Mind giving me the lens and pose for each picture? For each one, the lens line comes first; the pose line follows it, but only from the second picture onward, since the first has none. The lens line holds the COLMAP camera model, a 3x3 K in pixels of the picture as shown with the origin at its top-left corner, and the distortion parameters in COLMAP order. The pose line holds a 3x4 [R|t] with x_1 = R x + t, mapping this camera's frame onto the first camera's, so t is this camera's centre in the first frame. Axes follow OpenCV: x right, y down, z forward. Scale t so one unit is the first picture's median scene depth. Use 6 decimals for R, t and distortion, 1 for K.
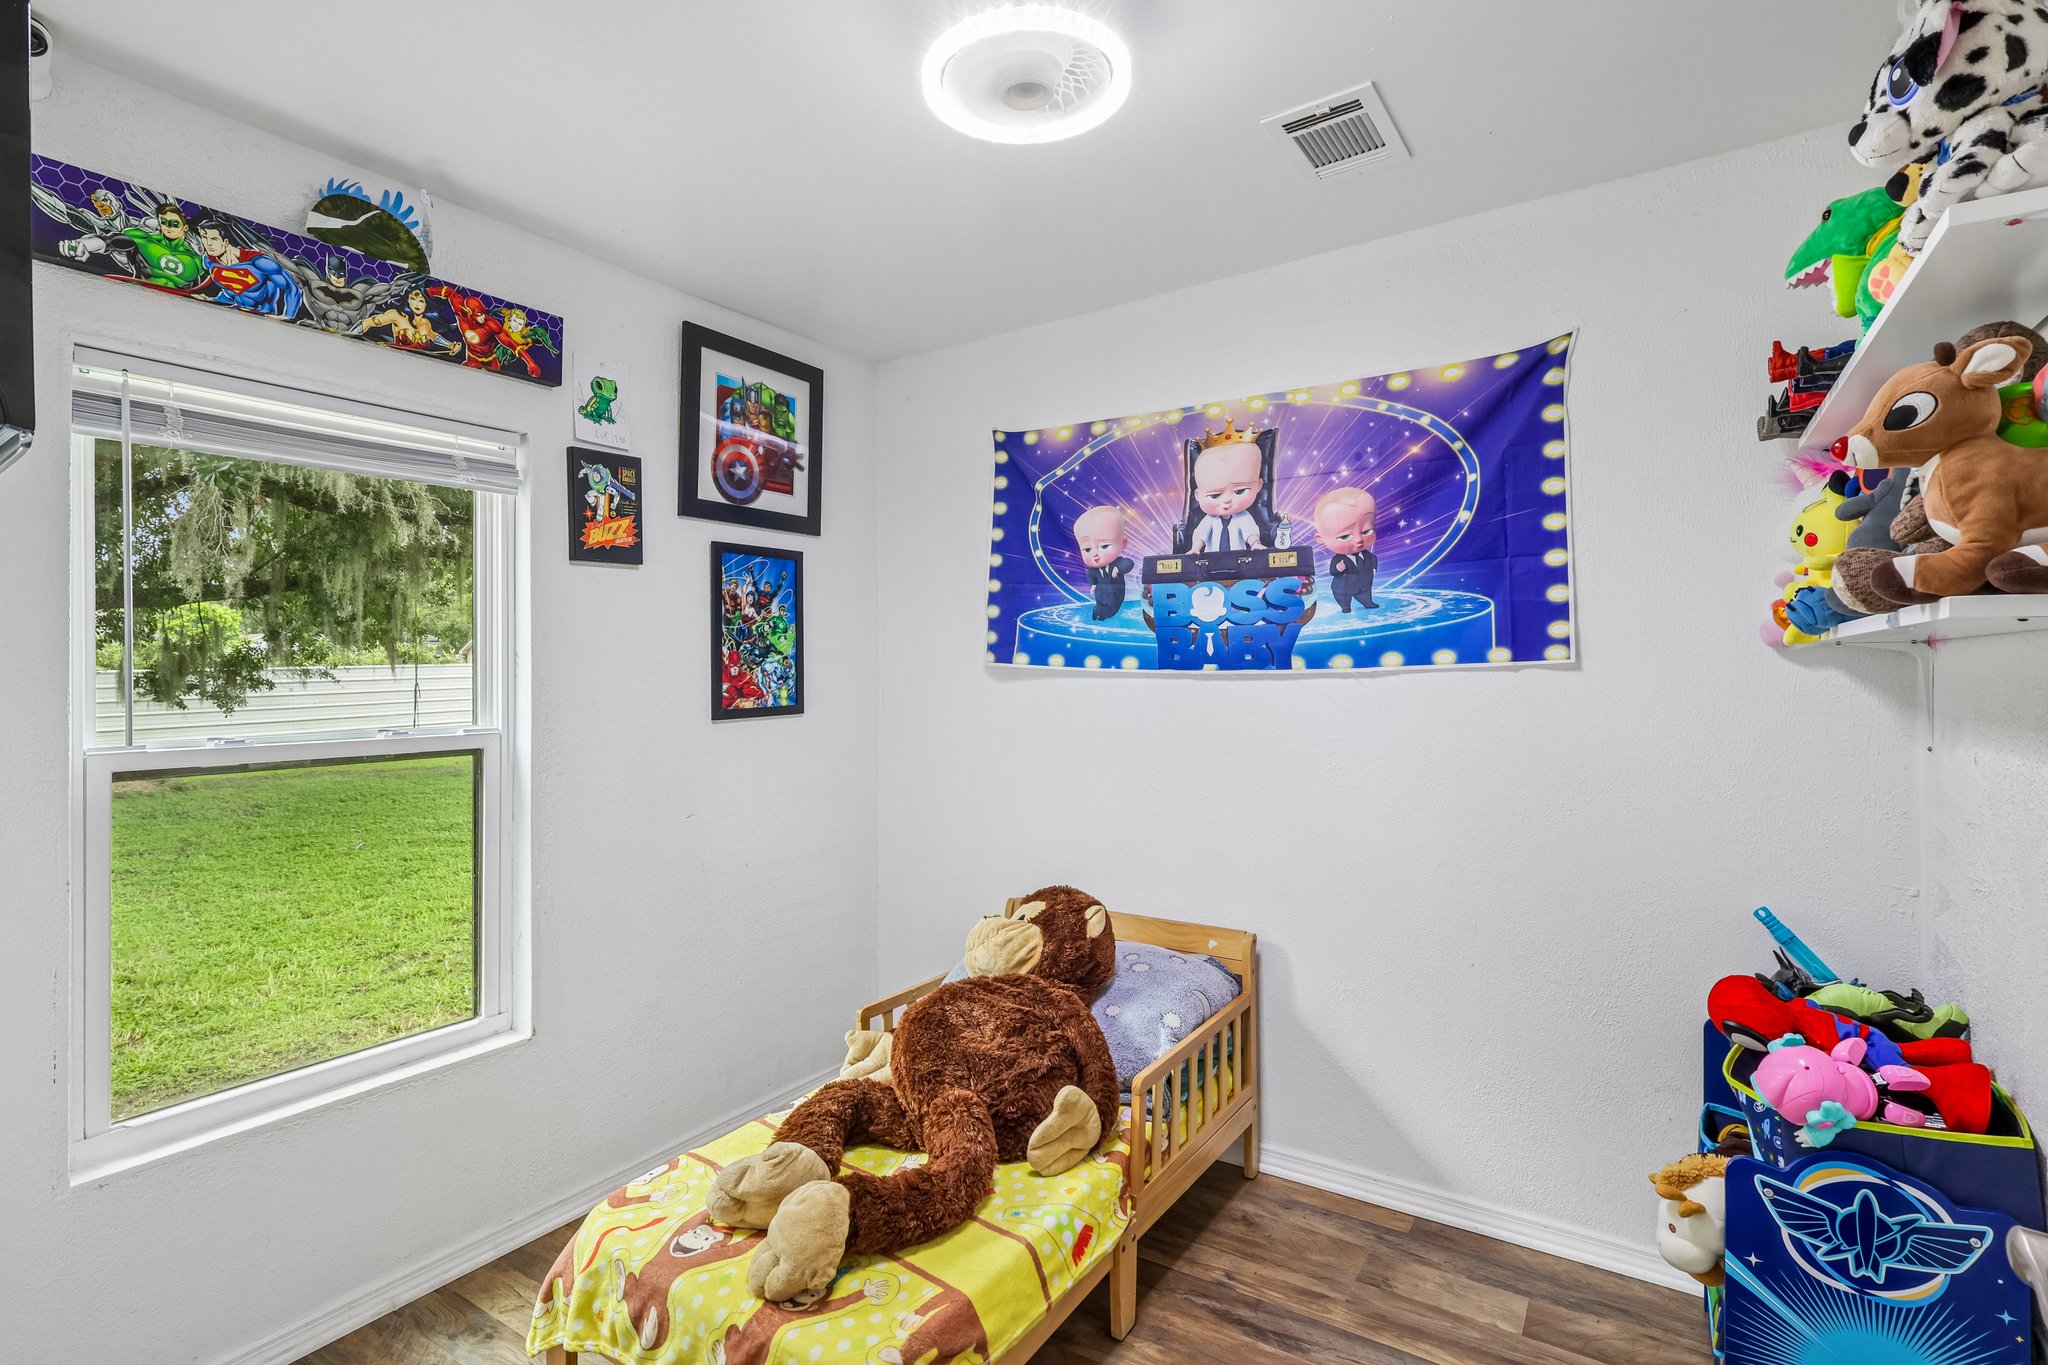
lens RADIAL K [[955.8, 0, 1043.6], [0, 955.8, 670.4], [0, 0, 1]] dist [-0.001750, 0.000174]
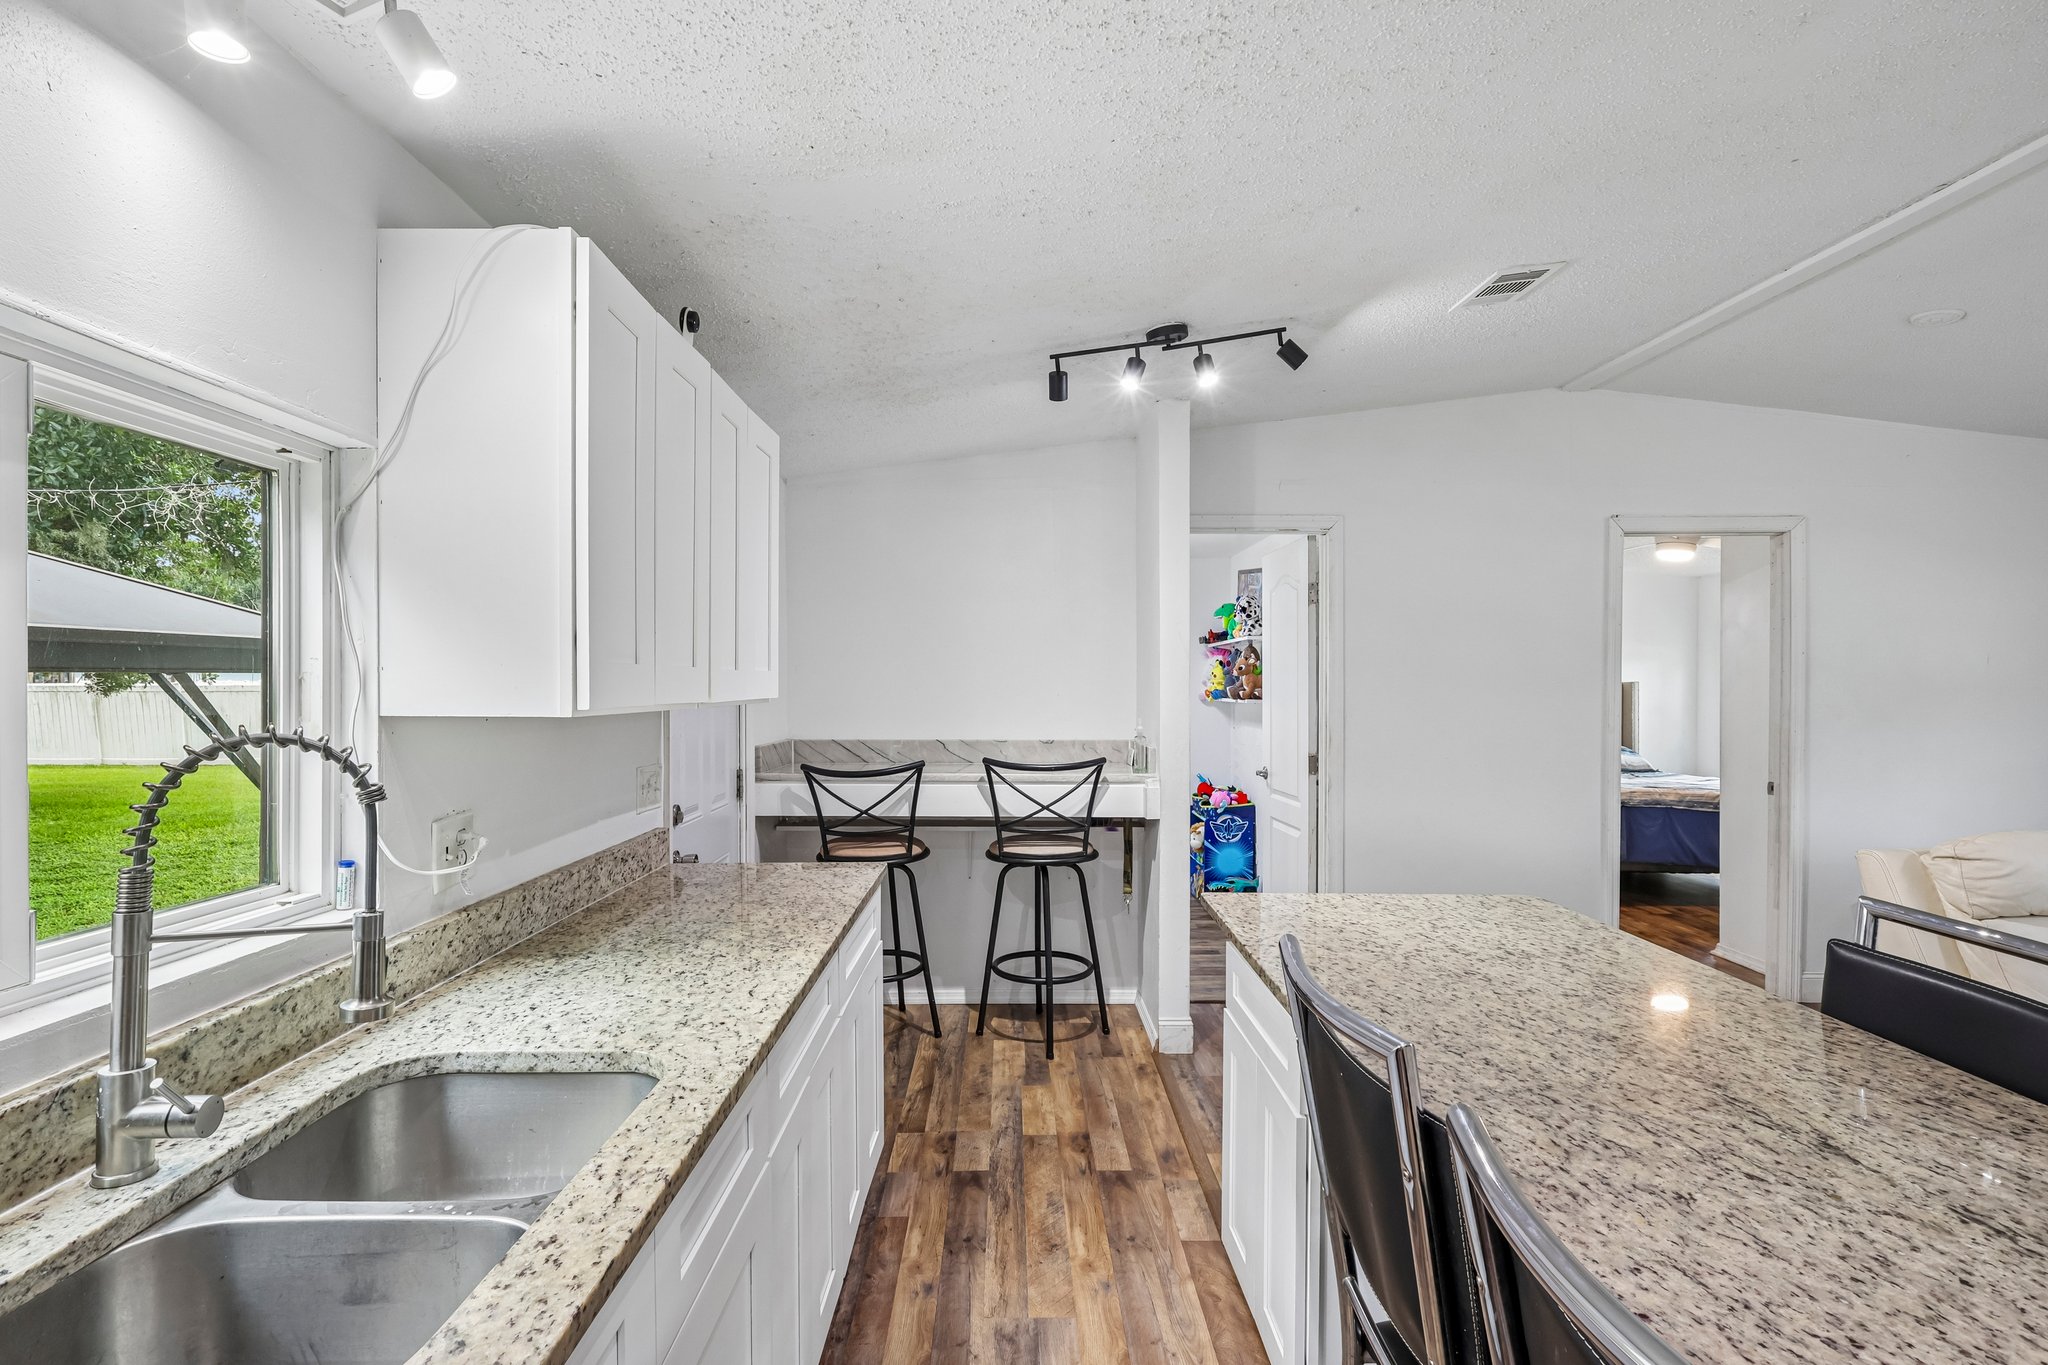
lens RADIAL K [[955.8, 0, 1022.3], [0, 955.8, 693.9], [0, 0, 1]] dist [-0.001750, 0.000174]
pose [[0.837238, 0.011407, 0.546720, -1.339703], [-0.008644, 0.999934, -0.007626, -0.015911], [-0.546771, 0.001659, 0.837281, -1.243692]]
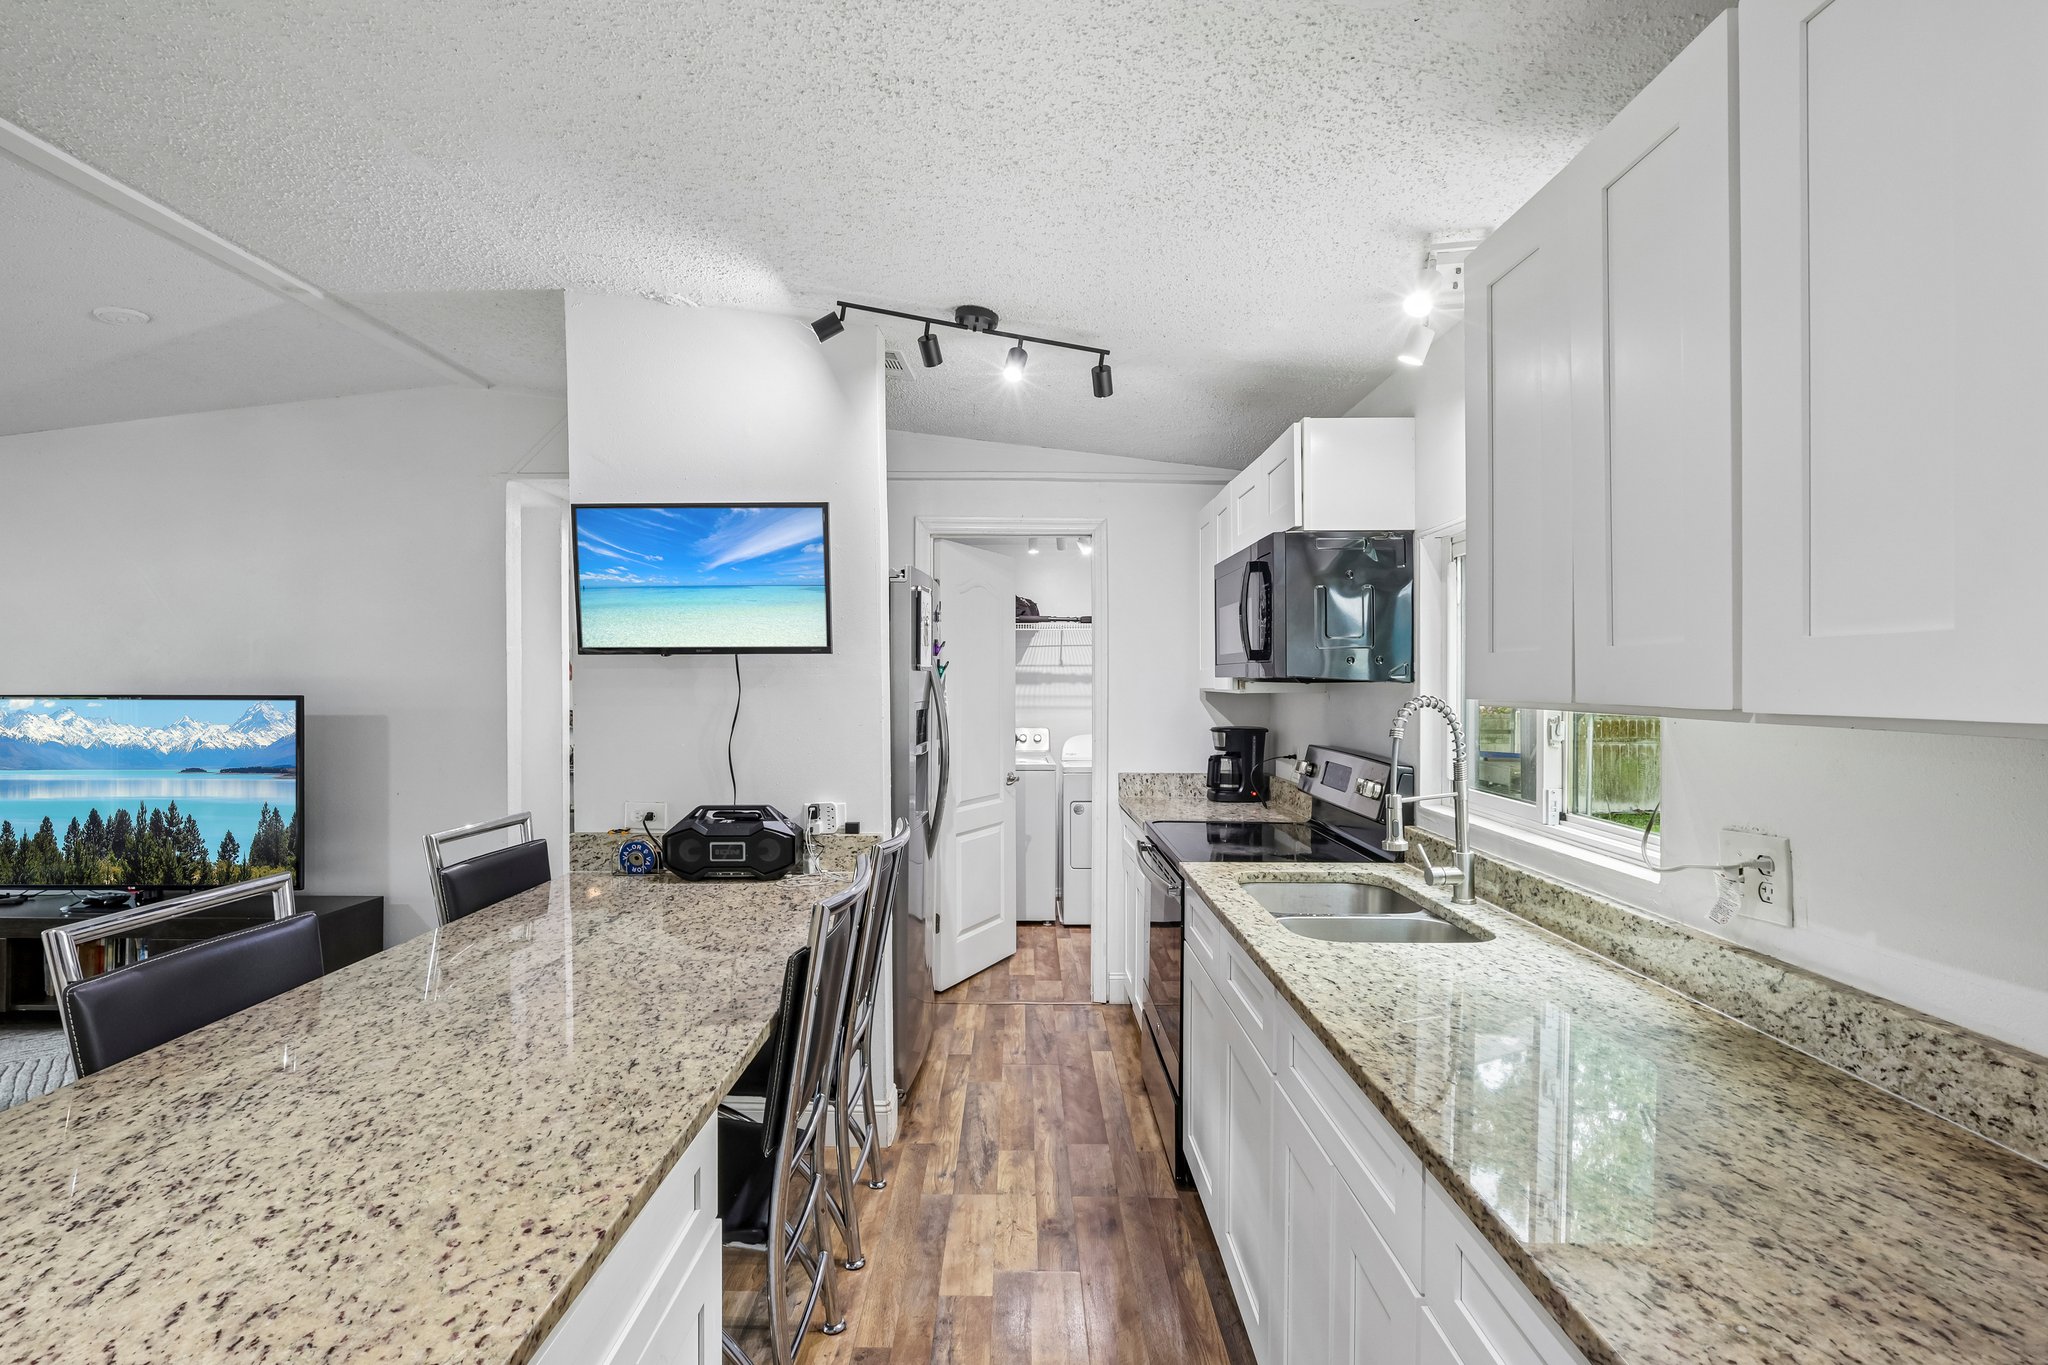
lens RADIAL K [[955.8, 0, 1015.0], [0, 955.8, 683.8], [0, 0, 1]] dist [-0.001750, 0.000174]
pose [[-0.844842, 0.018267, -0.534705, -0.616023], [0.007616, 0.999726, 0.022120, -0.036019], [0.534962, 0.014615, -0.844749, -0.177082]]
